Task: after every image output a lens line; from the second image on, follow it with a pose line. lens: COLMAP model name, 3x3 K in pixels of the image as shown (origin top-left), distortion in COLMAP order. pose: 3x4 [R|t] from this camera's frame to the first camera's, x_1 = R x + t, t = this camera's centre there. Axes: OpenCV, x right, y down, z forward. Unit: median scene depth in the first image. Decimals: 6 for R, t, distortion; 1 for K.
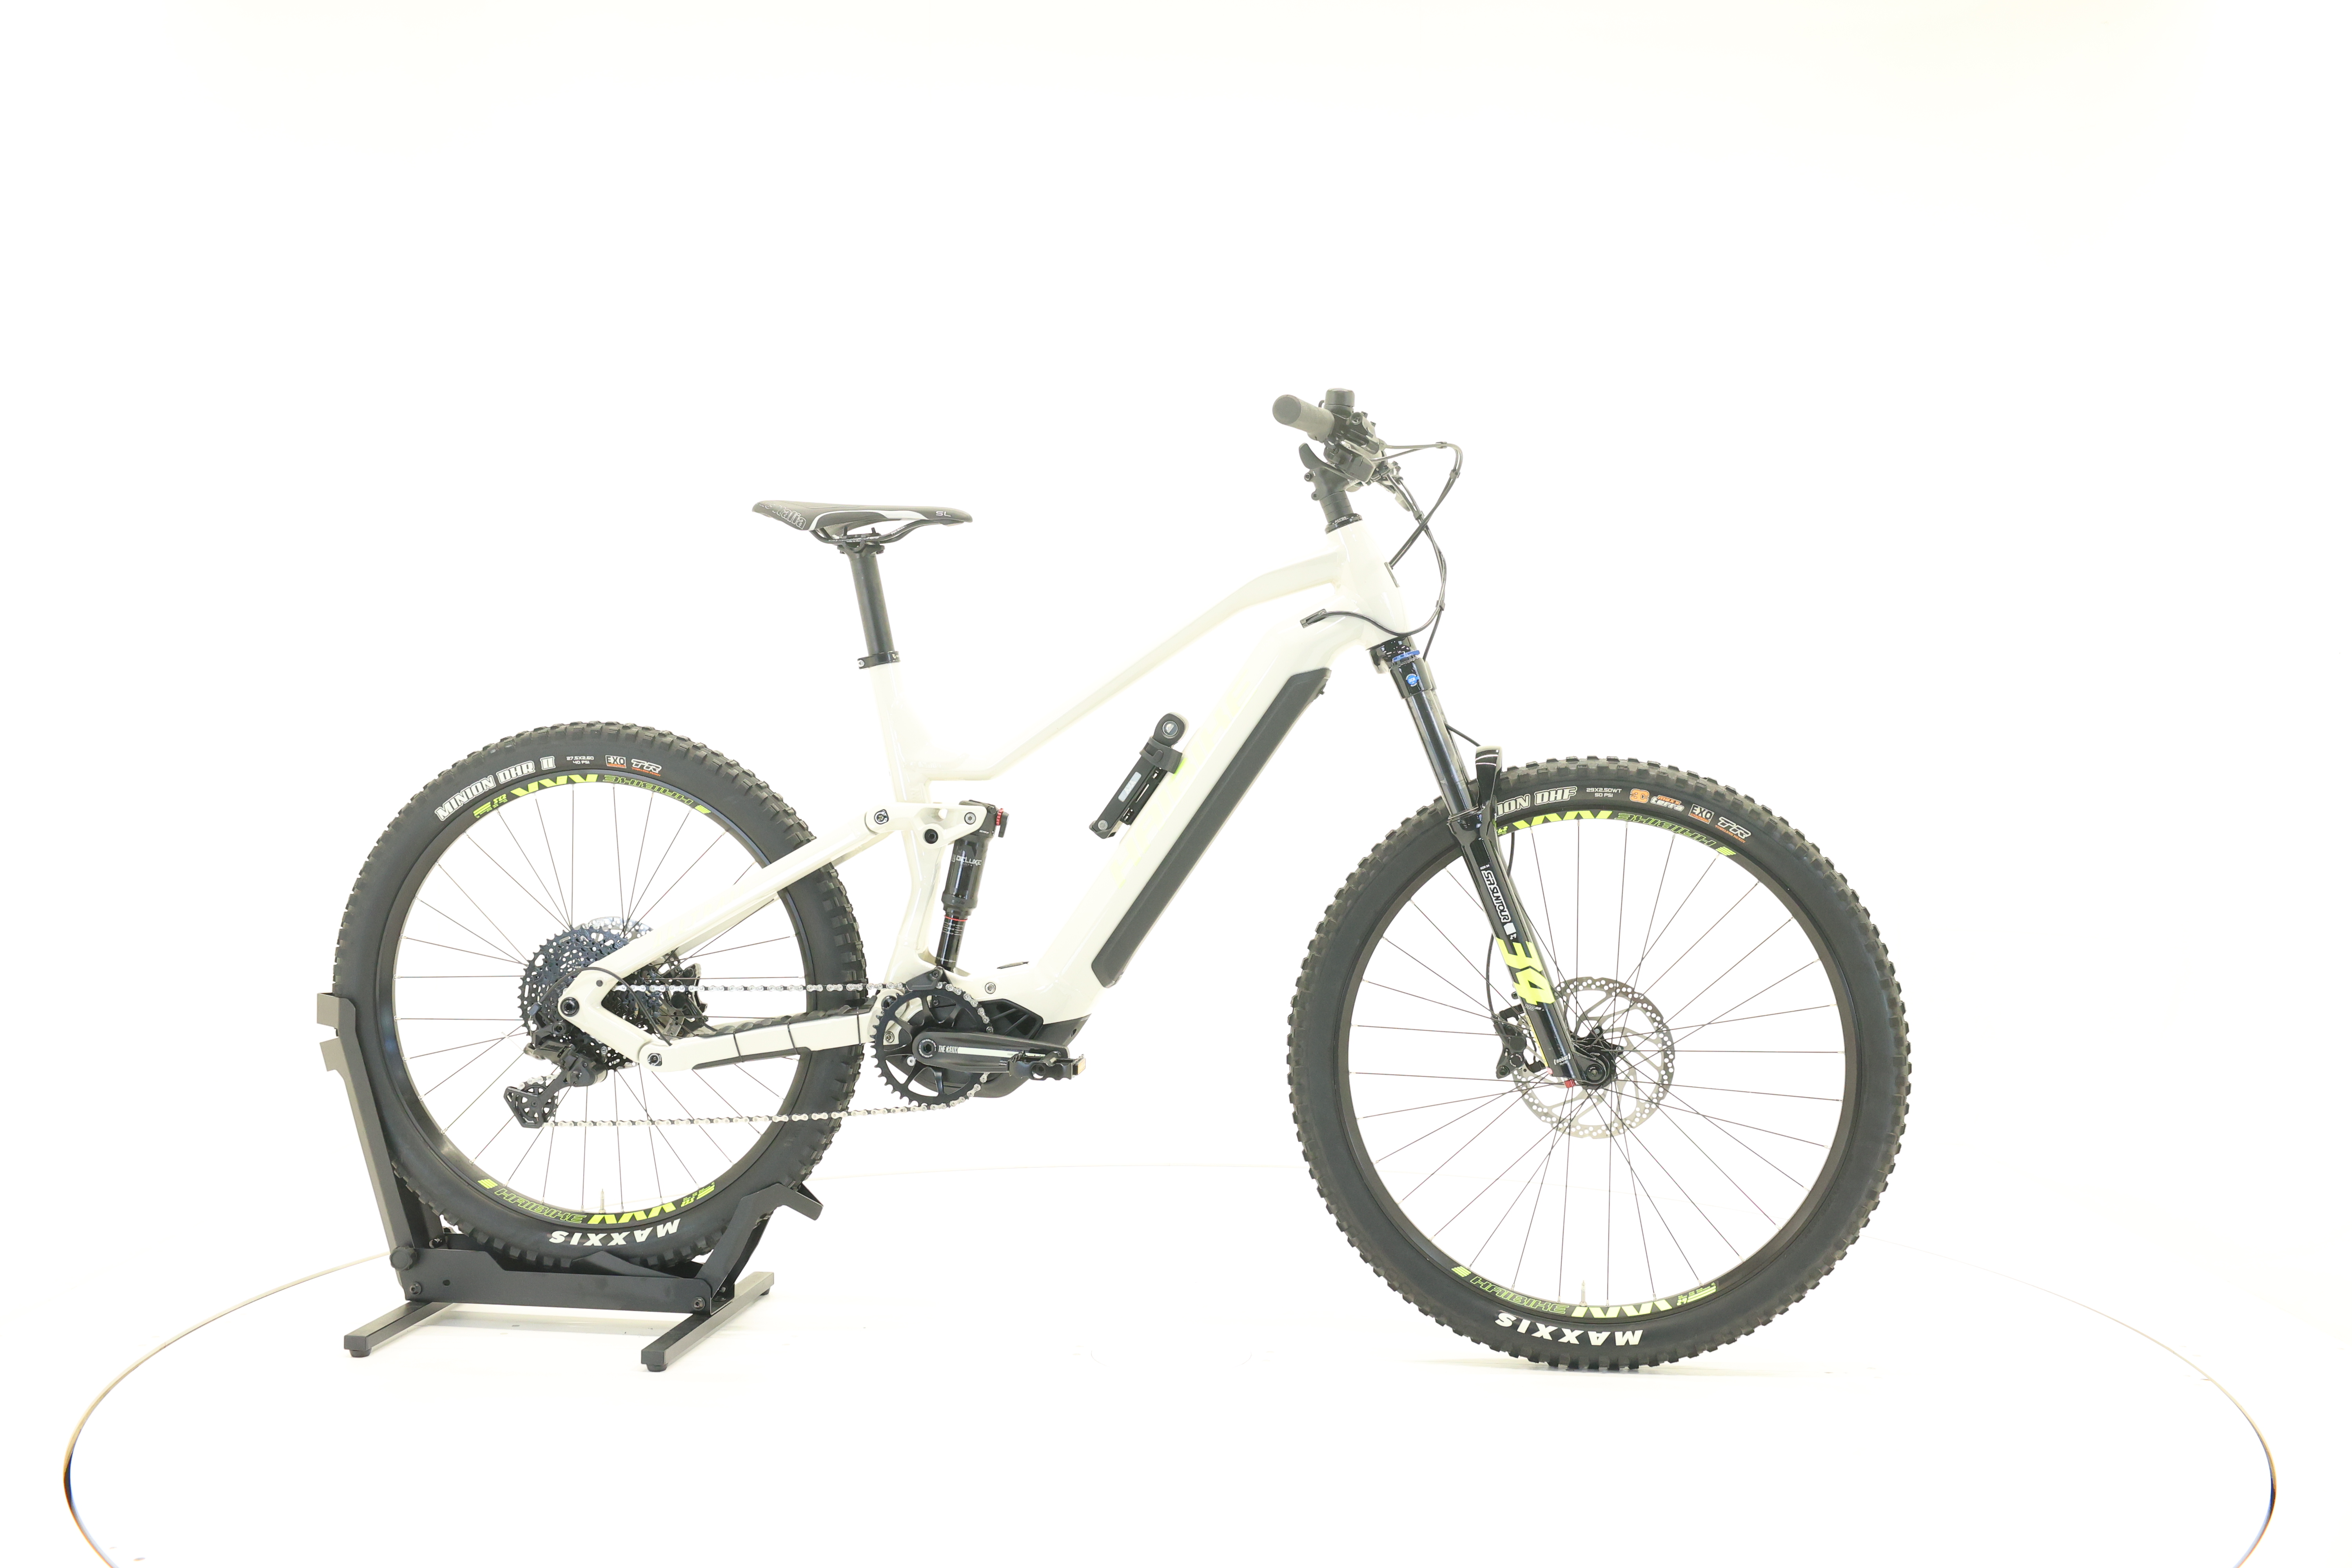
lens RADIAL K [[2386.5, 0, 1176.1], [0, 2386.5, 768.0], [0, 0, 1]] dist [-0.007299, 0.000000]
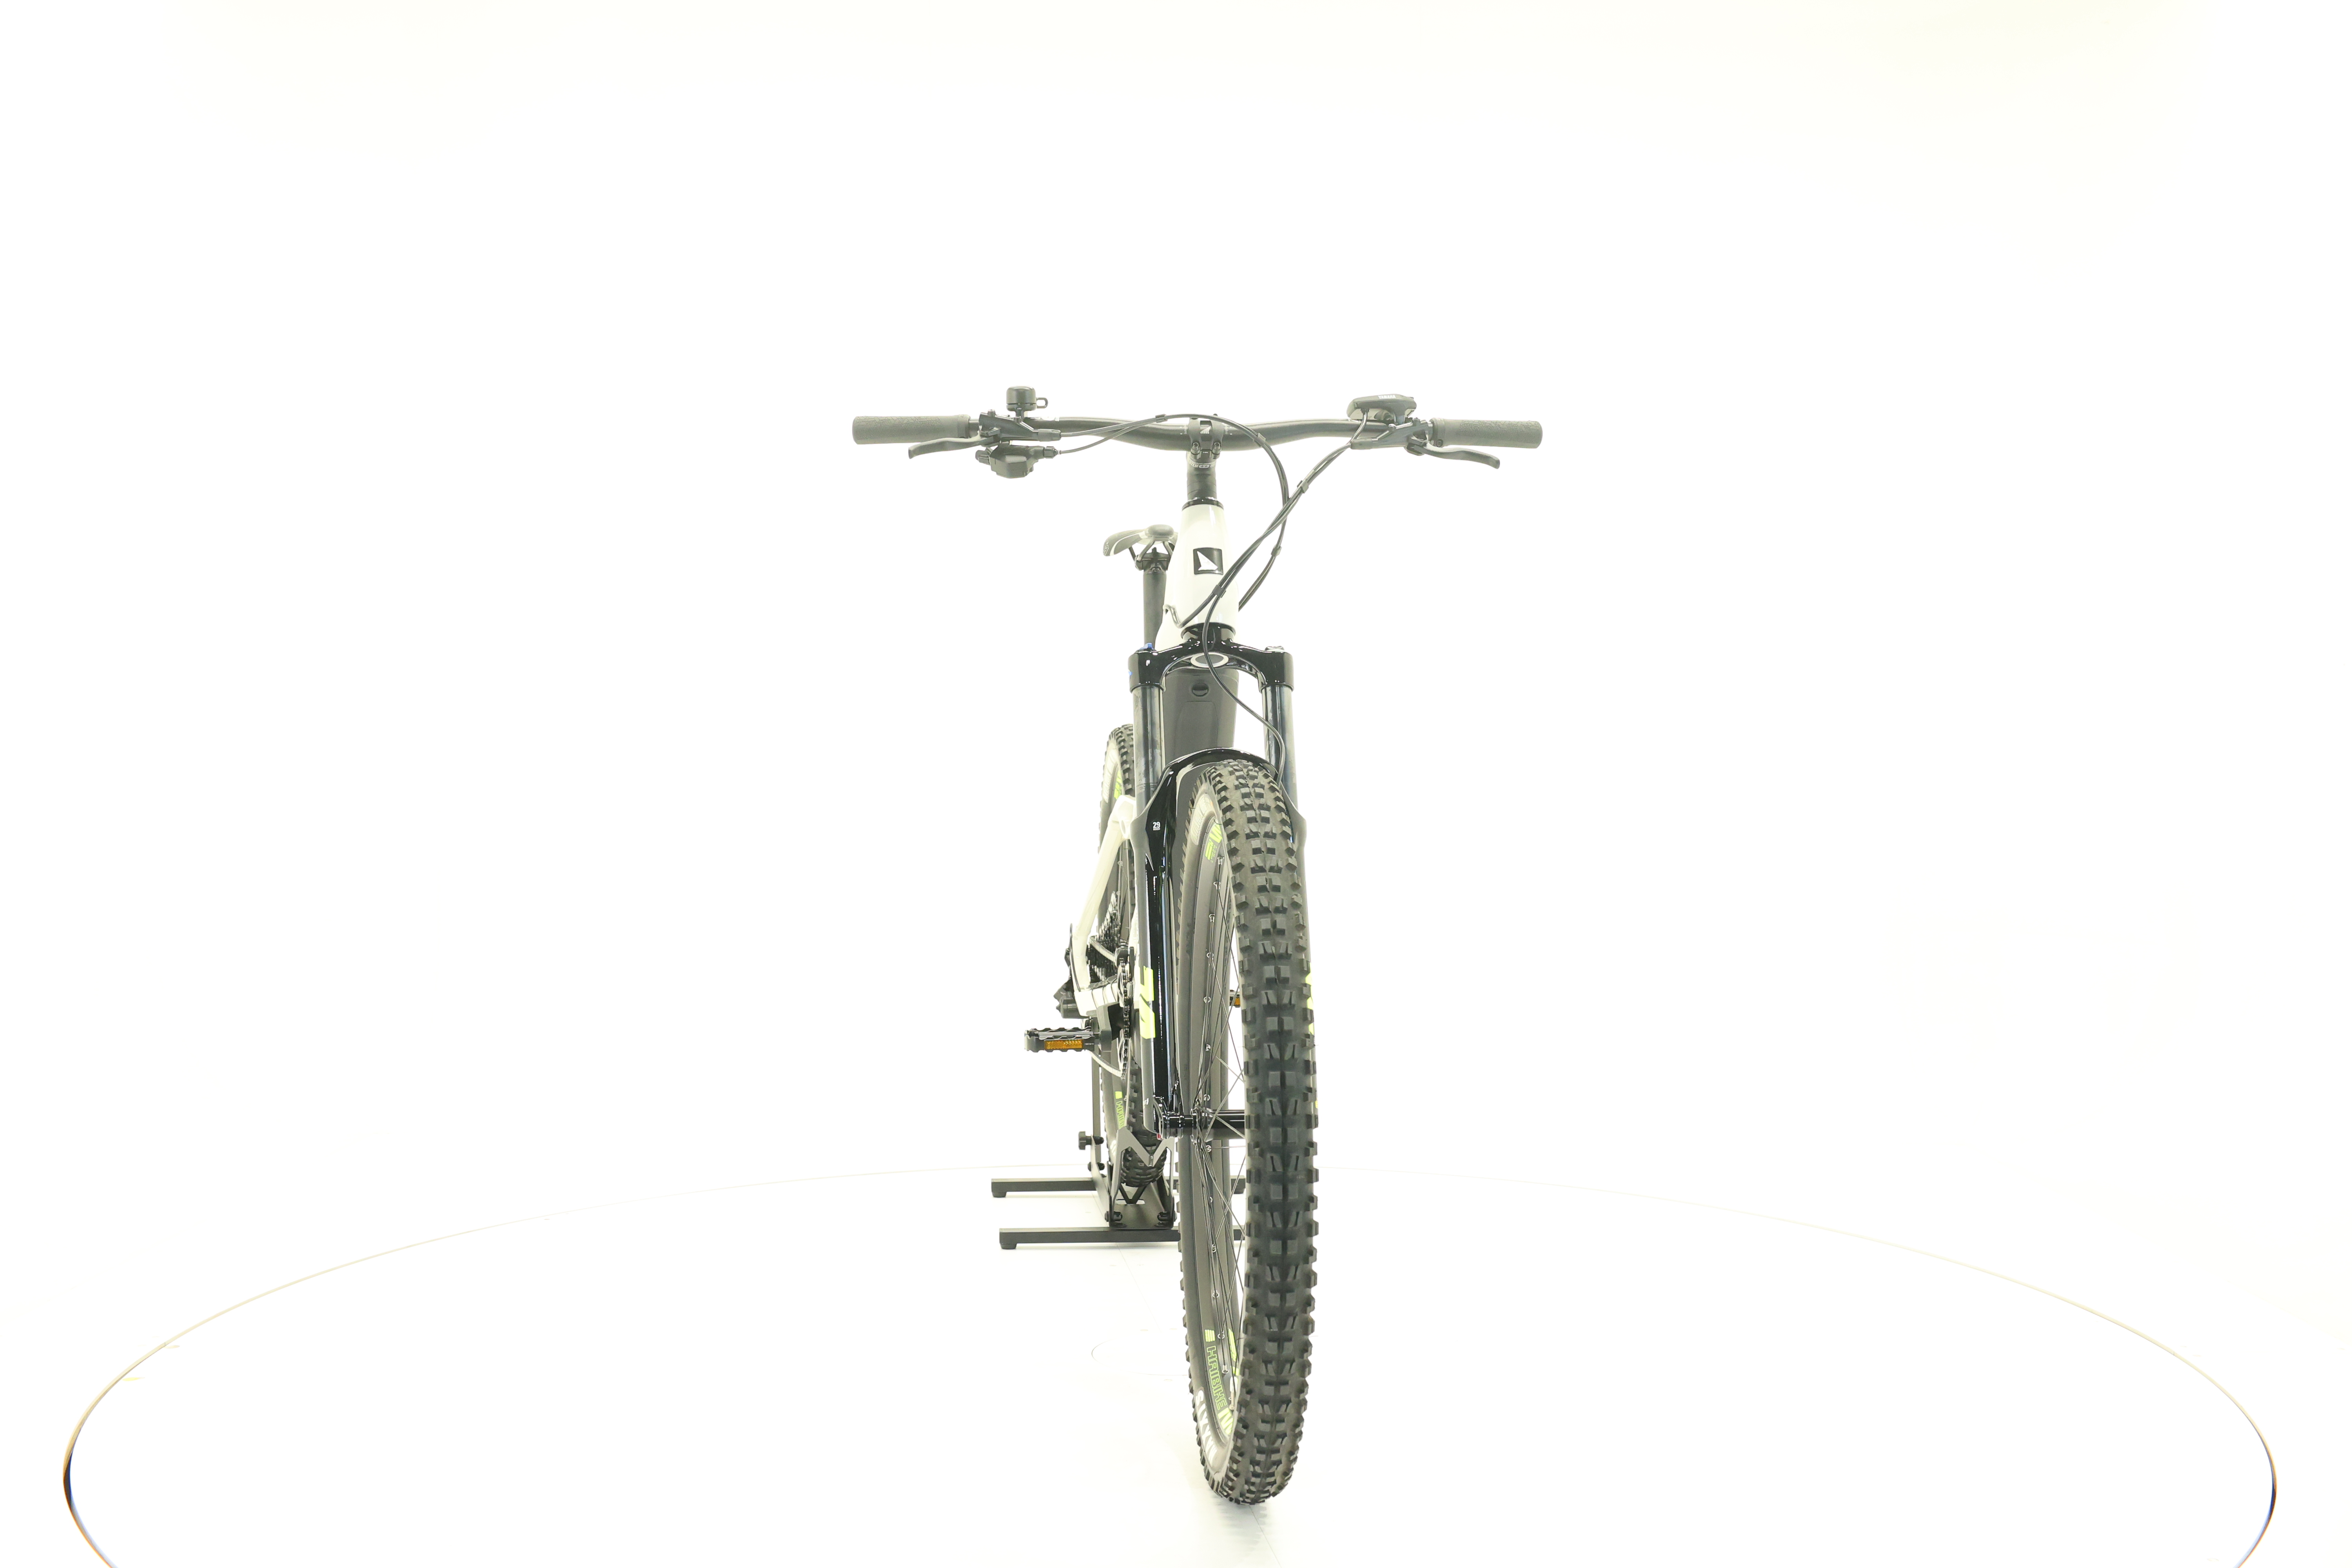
lens RADIAL K [[2386.5, 0, 1172.6], [0, 2386.5, 789.6], [0, 0, 1]] dist [-0.007299, 0.000000]
pose [[0.236752, 0.023595, -0.971284, 0.964876], [-0.023140, 0.999558, 0.018642, -0.009601], [0.971295, 0.018062, 0.237193, 0.759637]]
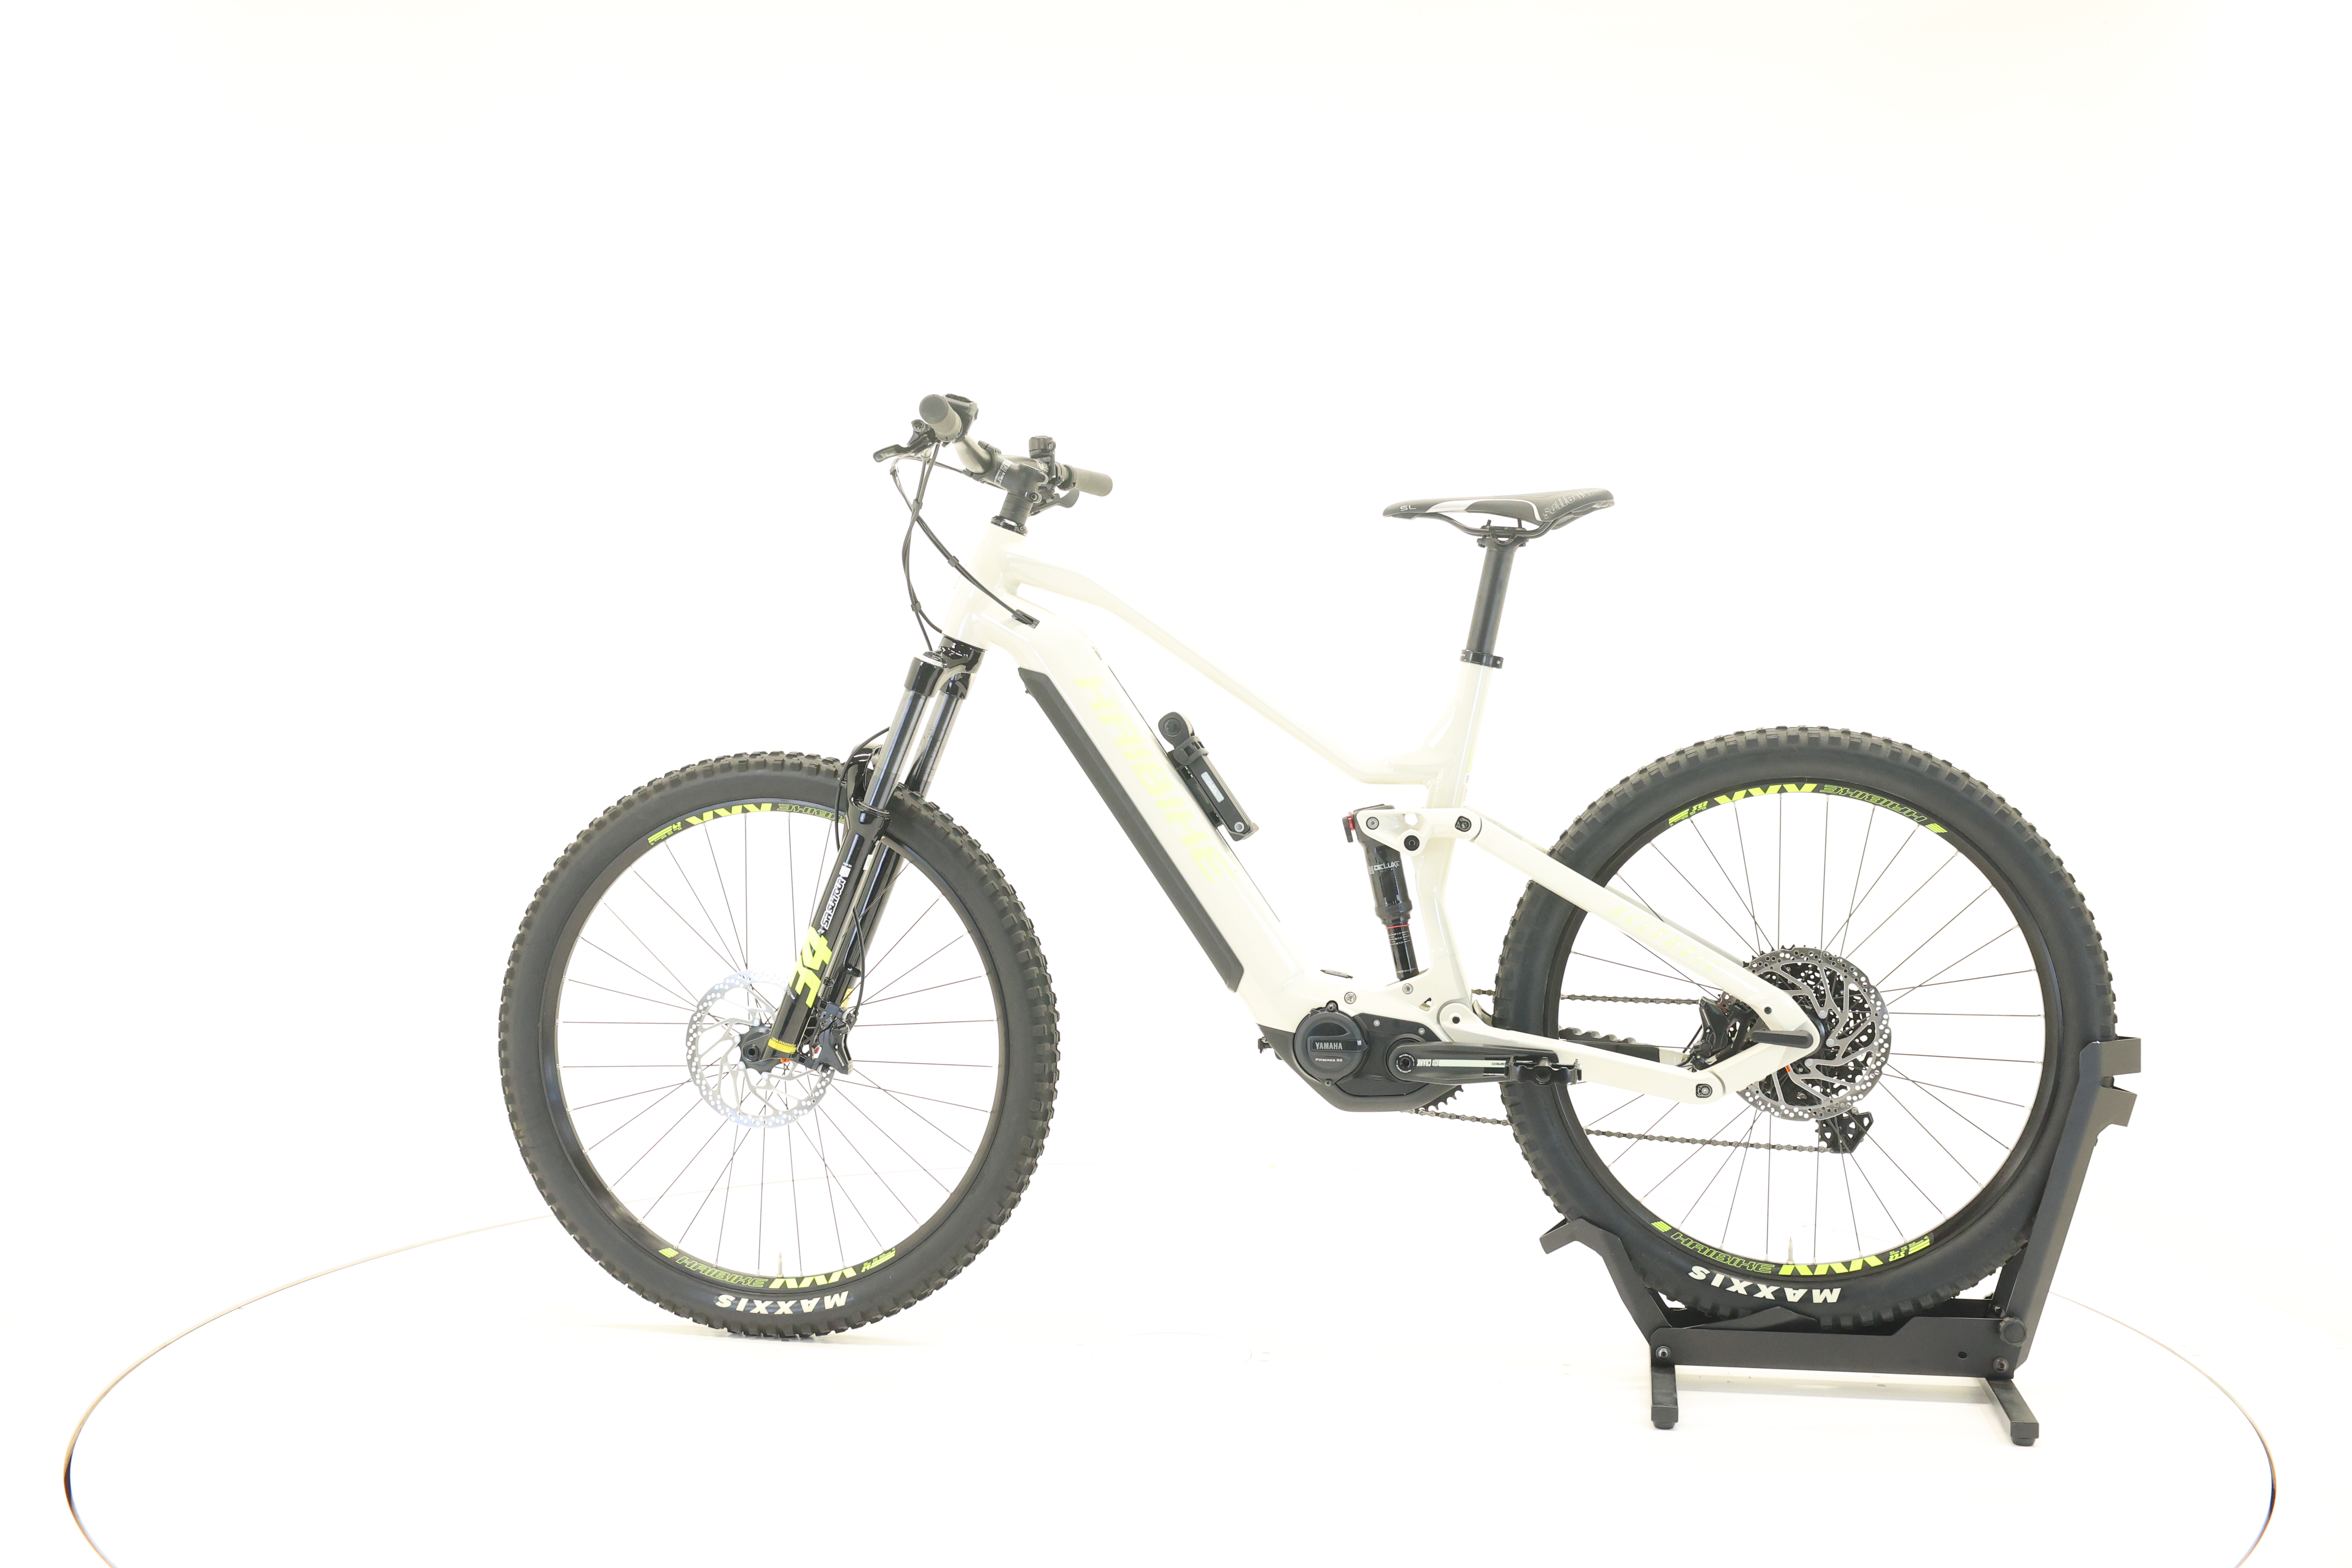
lens RADIAL K [[2386.5, 0, 1169.8], [0, 2386.5, 768.7], [0, 0, 1]] dist [-0.007299, 0.000000]
pose [[-0.999309, -0.007471, 0.036405, -0.035379], [-0.005937, 0.999097, 0.042070, -0.041560], [-0.036686, 0.041825, -0.998451, 1.990251]]
